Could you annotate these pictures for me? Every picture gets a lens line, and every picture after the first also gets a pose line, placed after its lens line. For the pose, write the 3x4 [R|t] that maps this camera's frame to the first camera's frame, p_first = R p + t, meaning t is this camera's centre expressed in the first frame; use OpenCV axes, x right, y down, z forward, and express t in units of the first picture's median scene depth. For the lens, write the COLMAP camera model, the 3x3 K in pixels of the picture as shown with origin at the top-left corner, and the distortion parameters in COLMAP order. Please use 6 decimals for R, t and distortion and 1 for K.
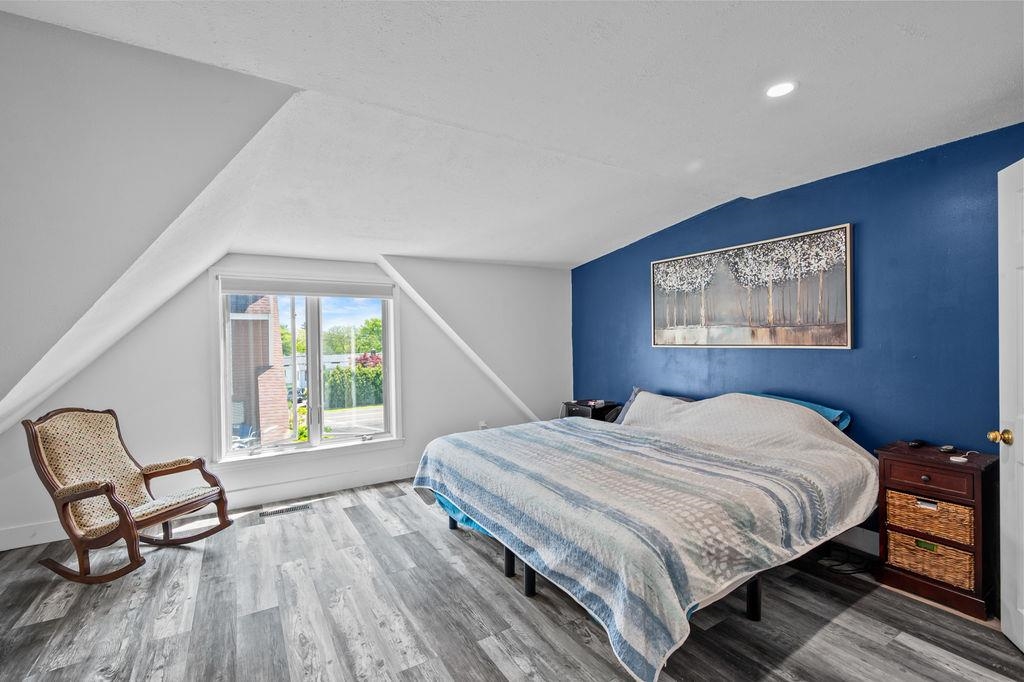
lens RADIAL K [[446.1, 0, 511.7], [0, 446.1, 343.5], [0, 0, 1]] dist [0.000371, 0.000168]
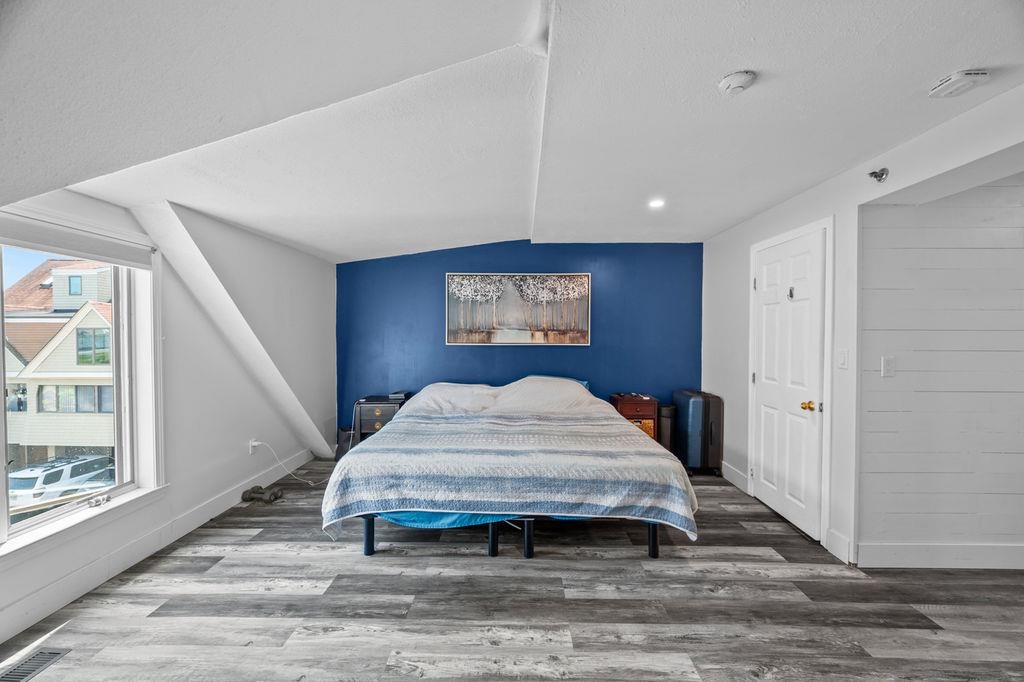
lens RADIAL K [[413.5, 0, 512.5], [0, 413.5, 339.9], [0, 0, 1]] dist [-0.000211, -0.000313]
pose [[0.540598, 0.008460, 0.841238, -0.673389], [-0.004373, 0.999964, -0.007246, 0.003105], [-0.841269, 0.000239, 0.540616, 0.339531]]
